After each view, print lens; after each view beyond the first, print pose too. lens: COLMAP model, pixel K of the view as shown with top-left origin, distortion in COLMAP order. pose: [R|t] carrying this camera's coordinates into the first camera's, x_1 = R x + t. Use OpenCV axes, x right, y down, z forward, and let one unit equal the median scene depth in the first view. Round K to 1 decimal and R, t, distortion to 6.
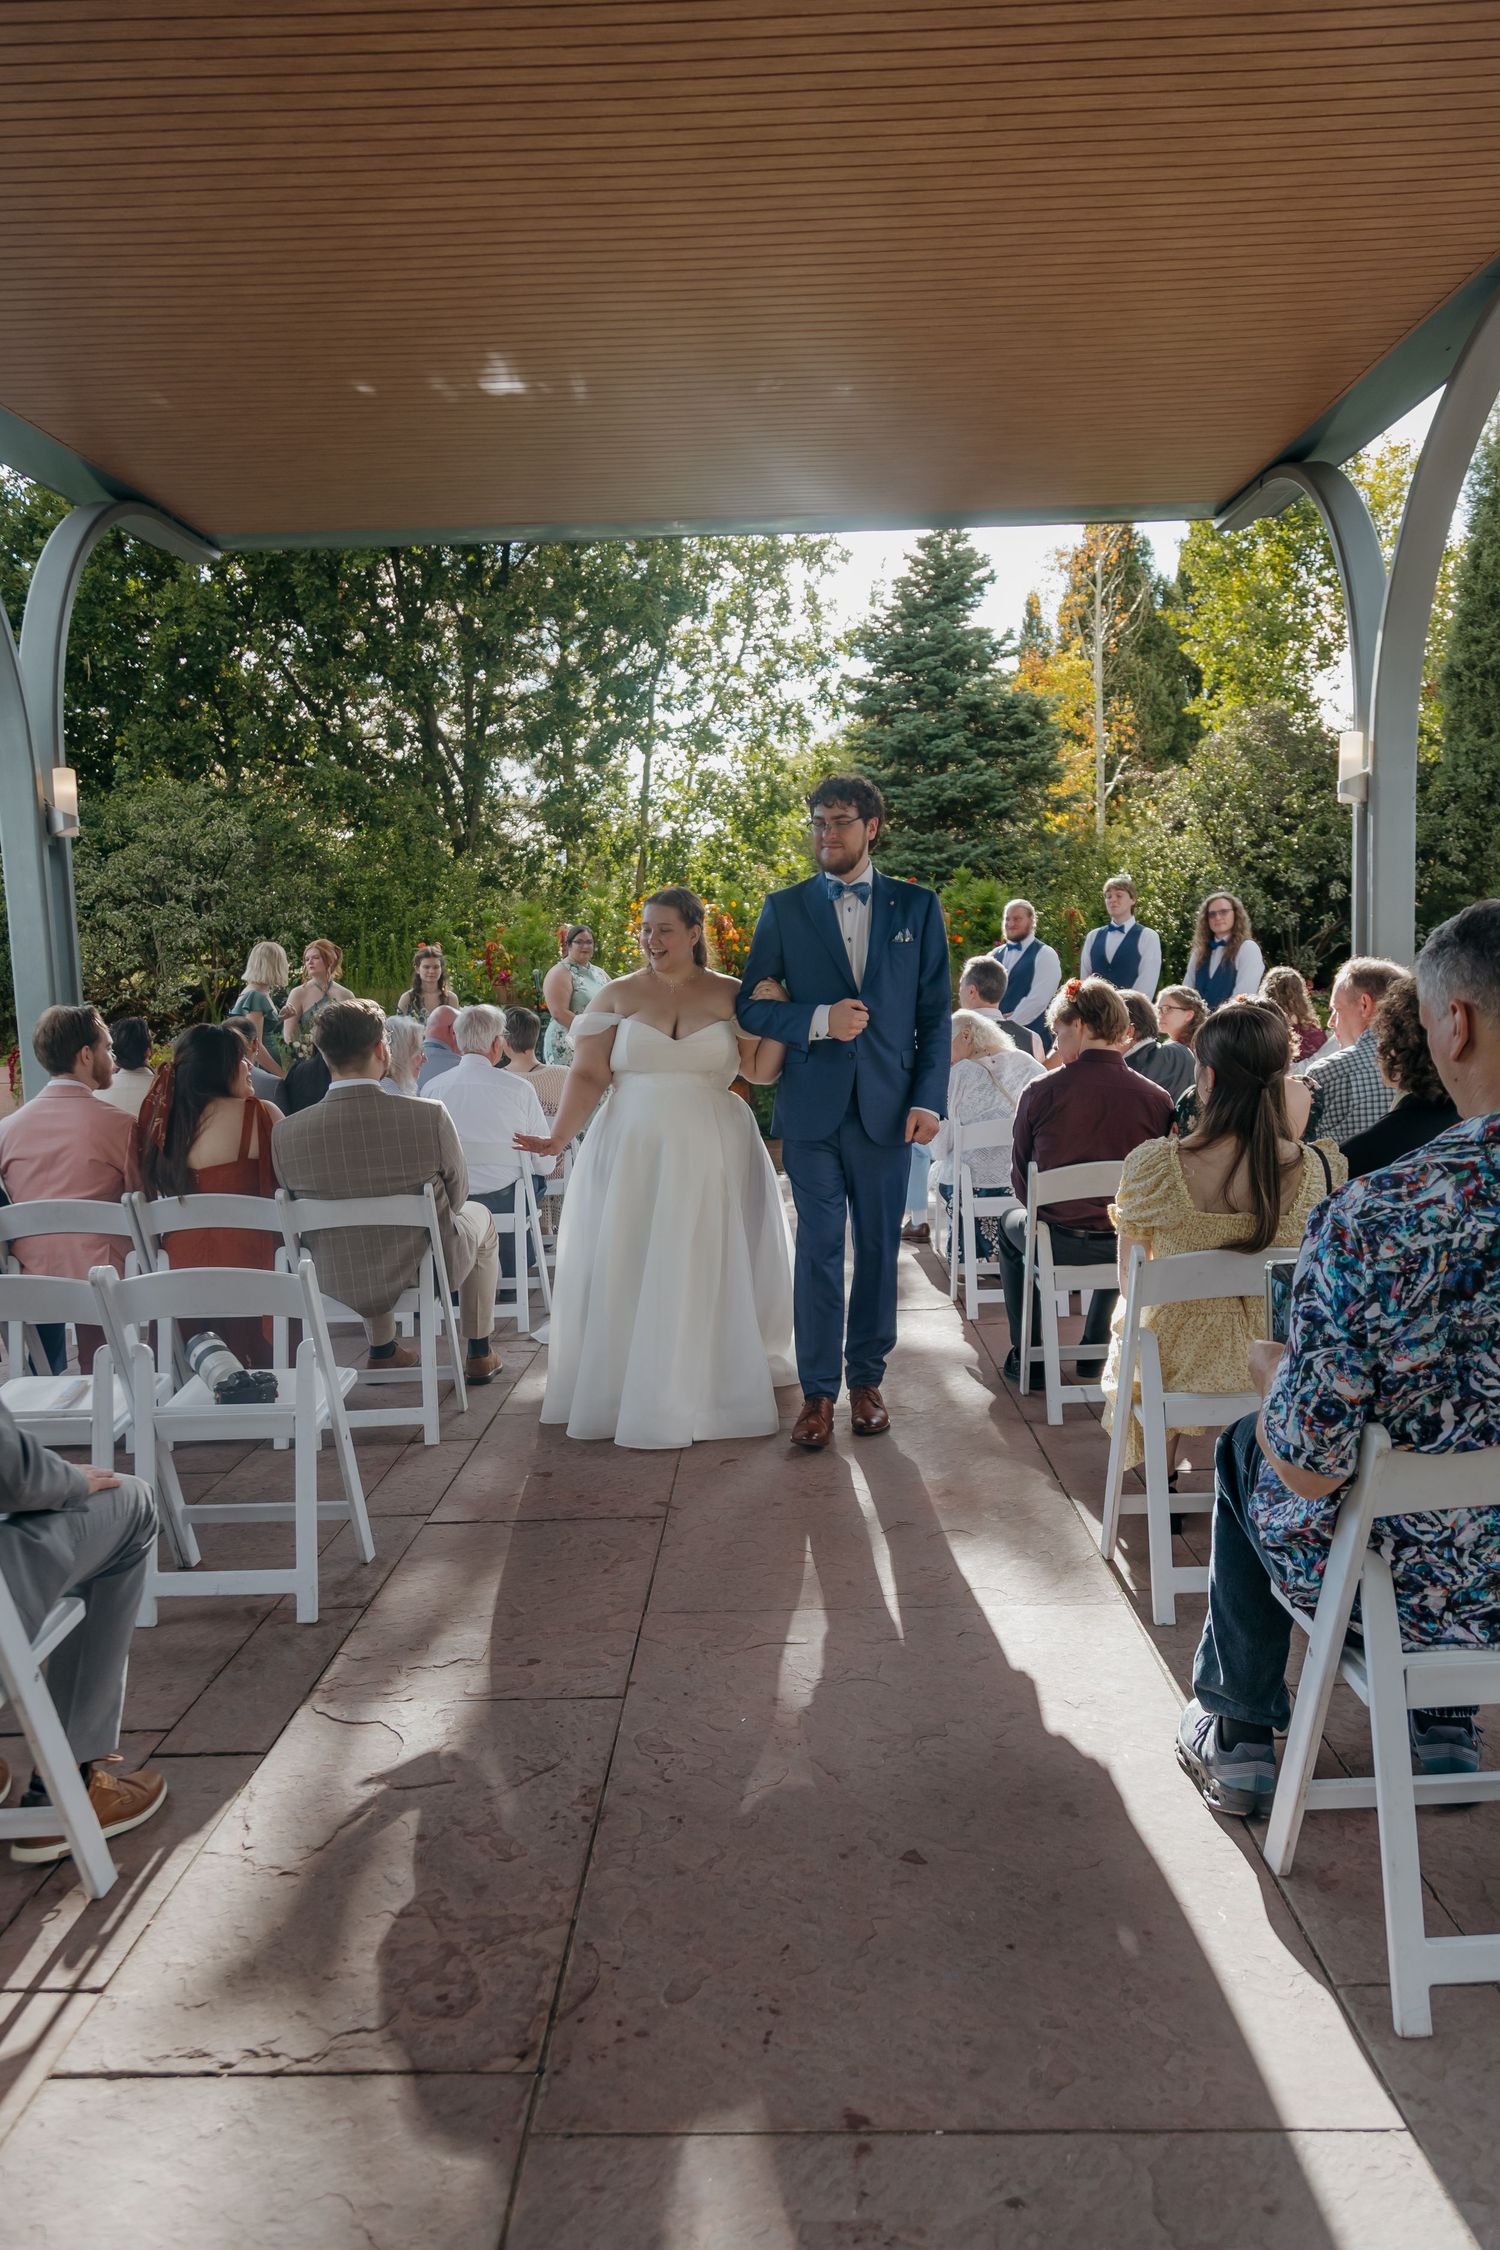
lens RADIAL K [[1587.8, 0, 750.0], [0, 1587.8, 1125.0], [0, 0, 1]] dist [0.024147, -0.001892]
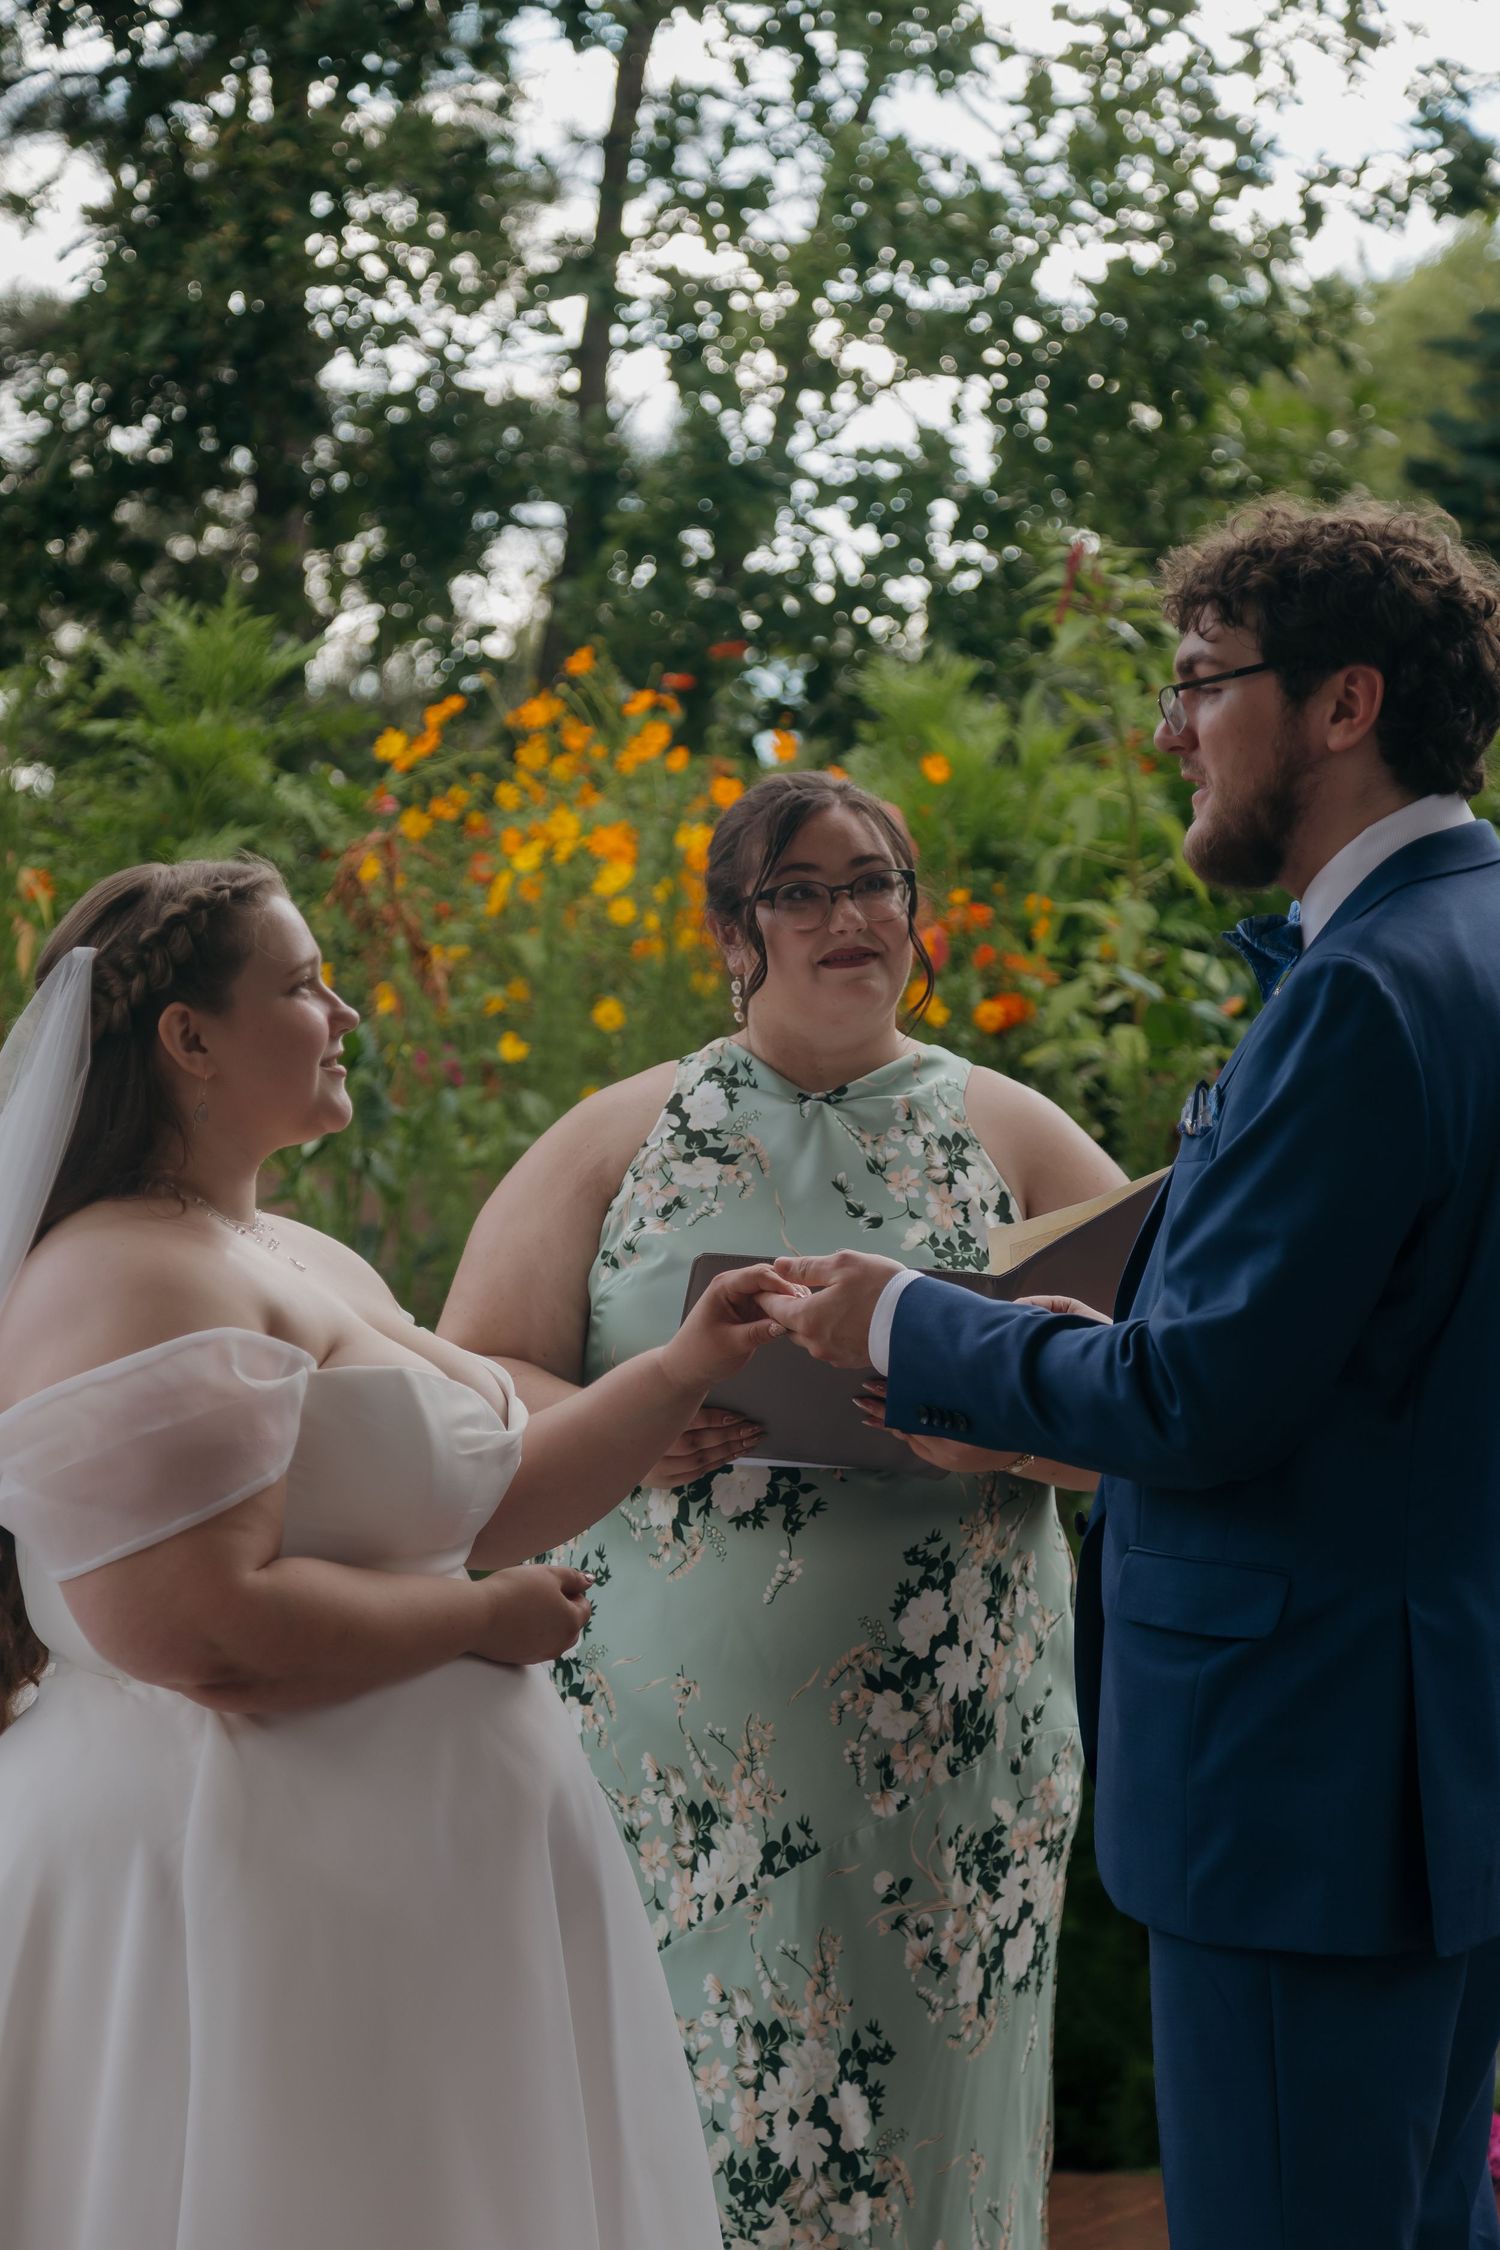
lens RADIAL K [[5541.8, 0, 752.0], [0, 5541.8, 1177.5], [0, 0, 1]] dist [0.007396, -0.220181]
pose [[0.996355, 0.053894, -0.066128, 0.010289], [-0.059096, 0.995088, -0.079415, -0.031712], [0.061523, 0.083033, 0.994646, 0.290750]]
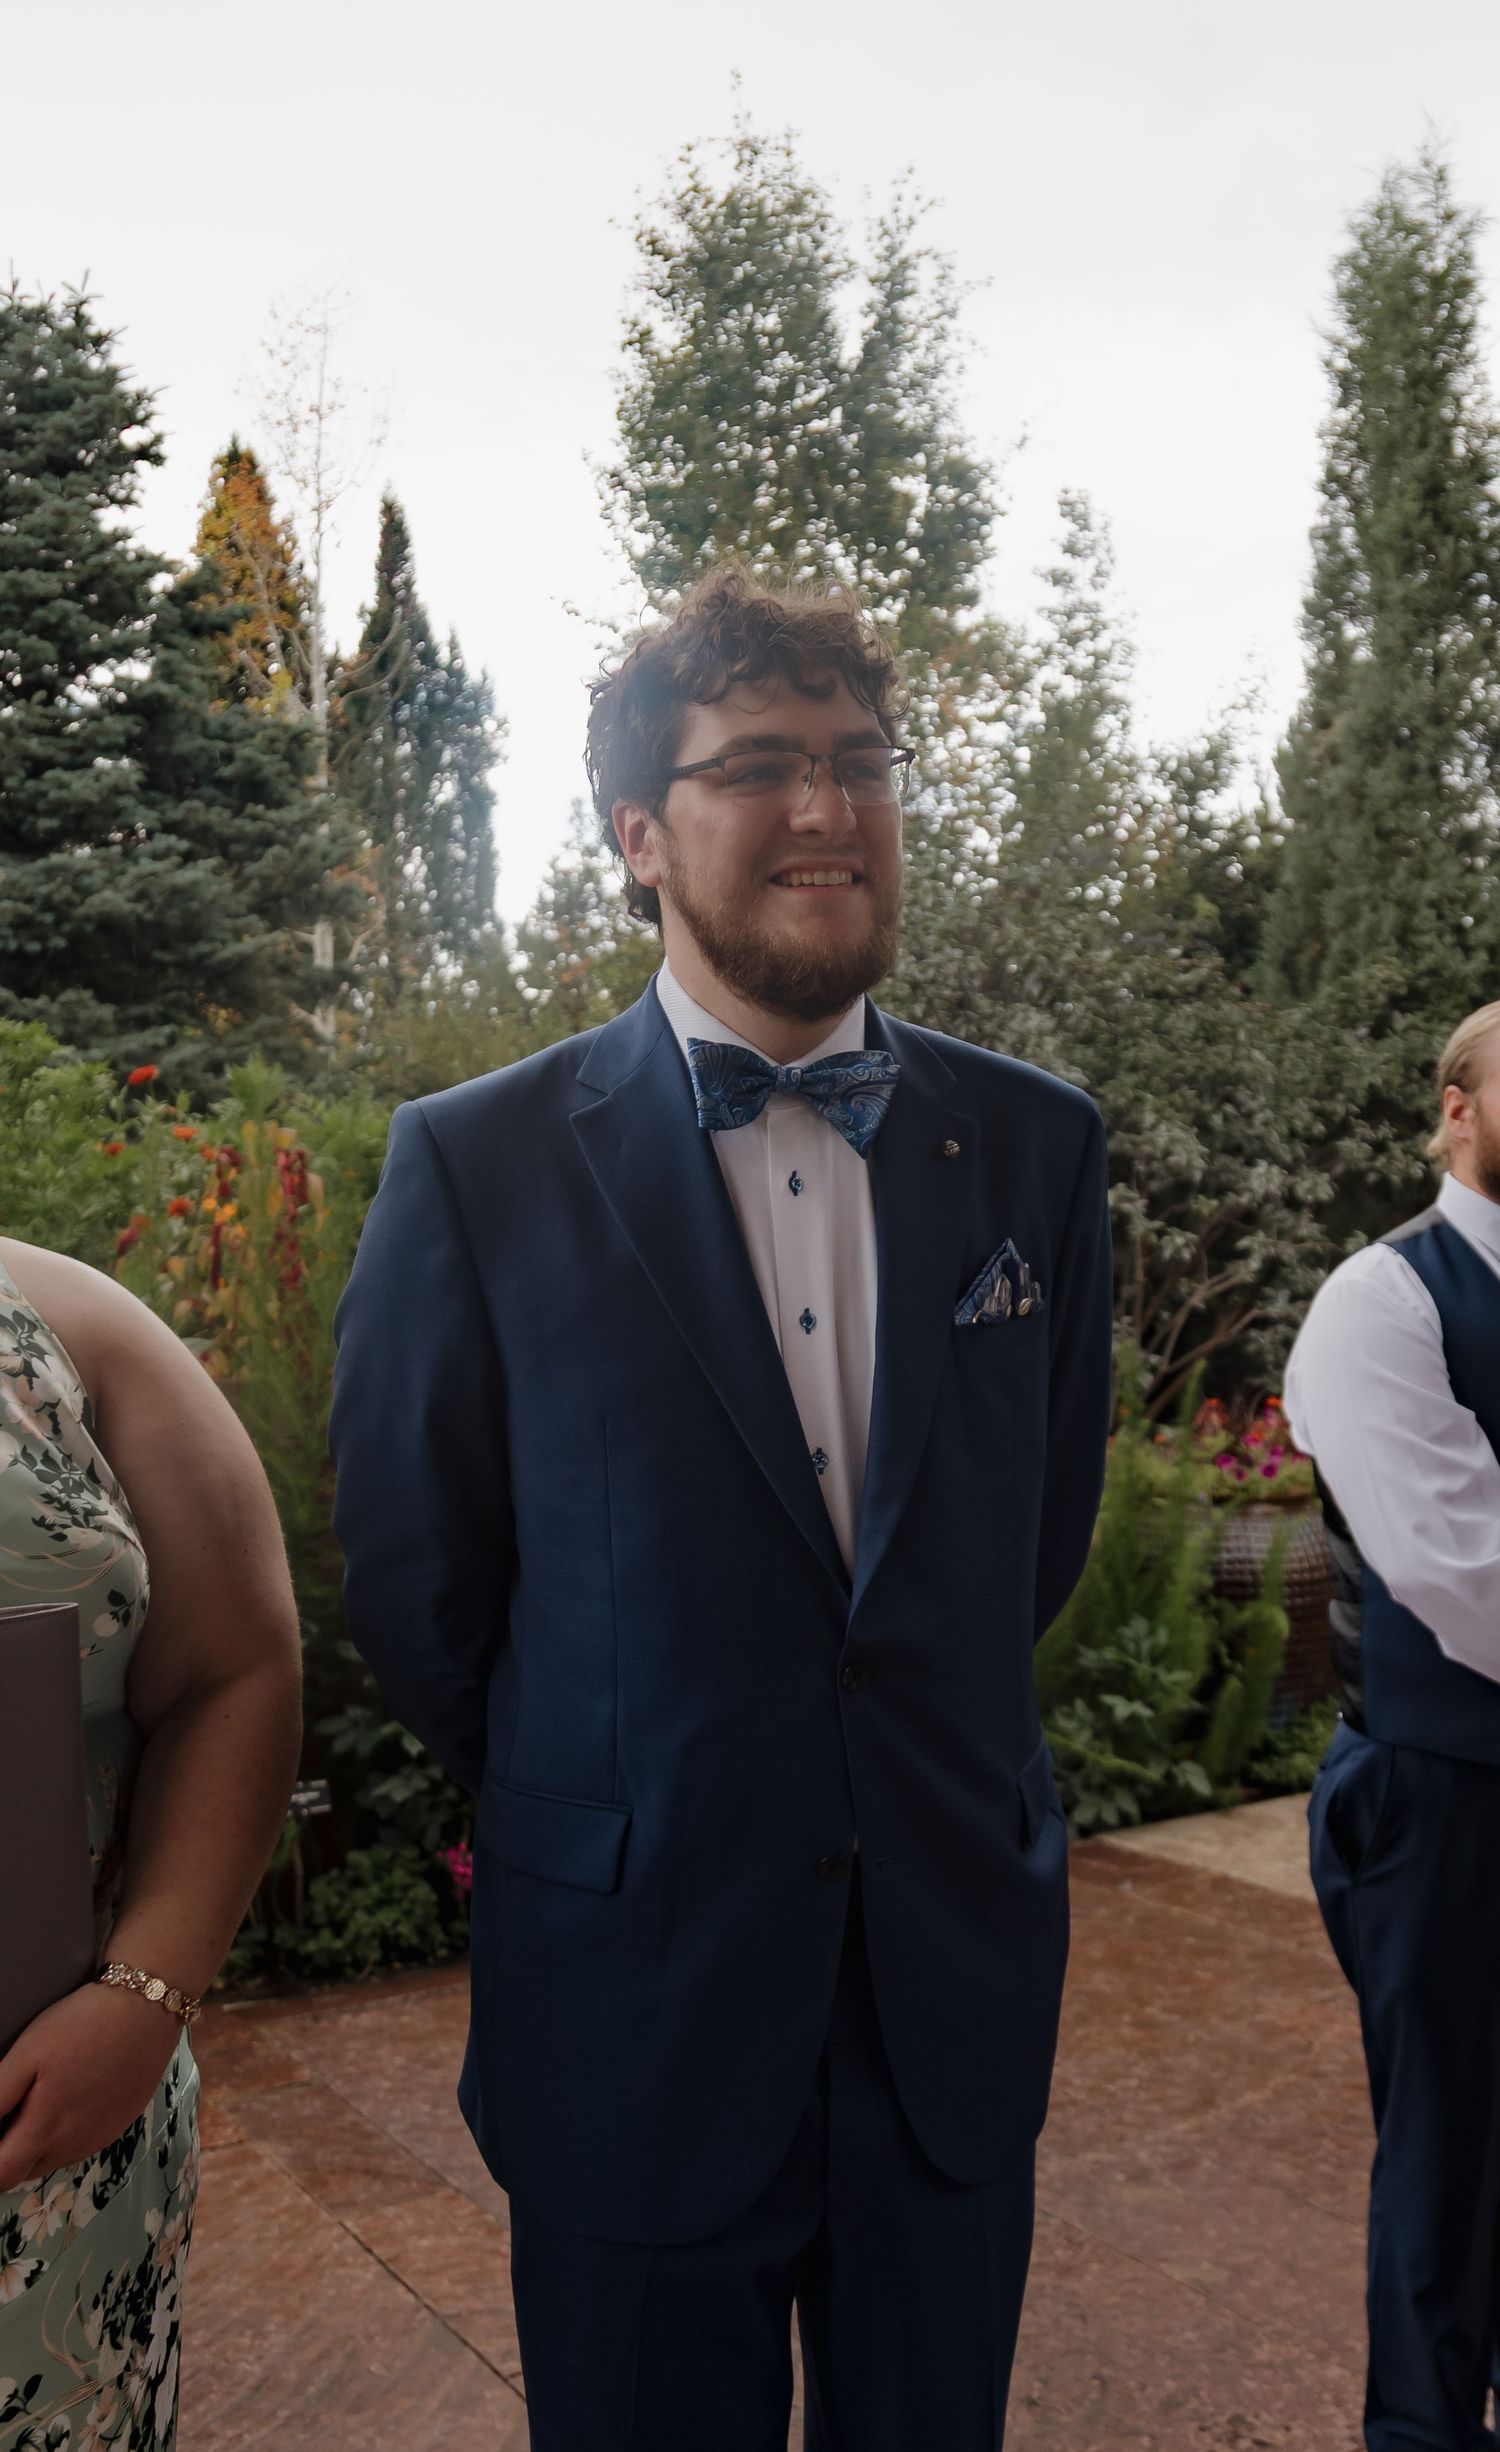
lens RADIAL K [[2169.2, 0, 941.5], [0, 2169.2, 1290.6], [0, 0, 1]] dist [0.001356, 0.012396]
pose [[0.805233, 0.031766, 0.592107, -0.018651], [0.043888, 0.992632, -0.112938, -0.043787], [-0.591332, 0.116928, 0.797906, 0.445606]]
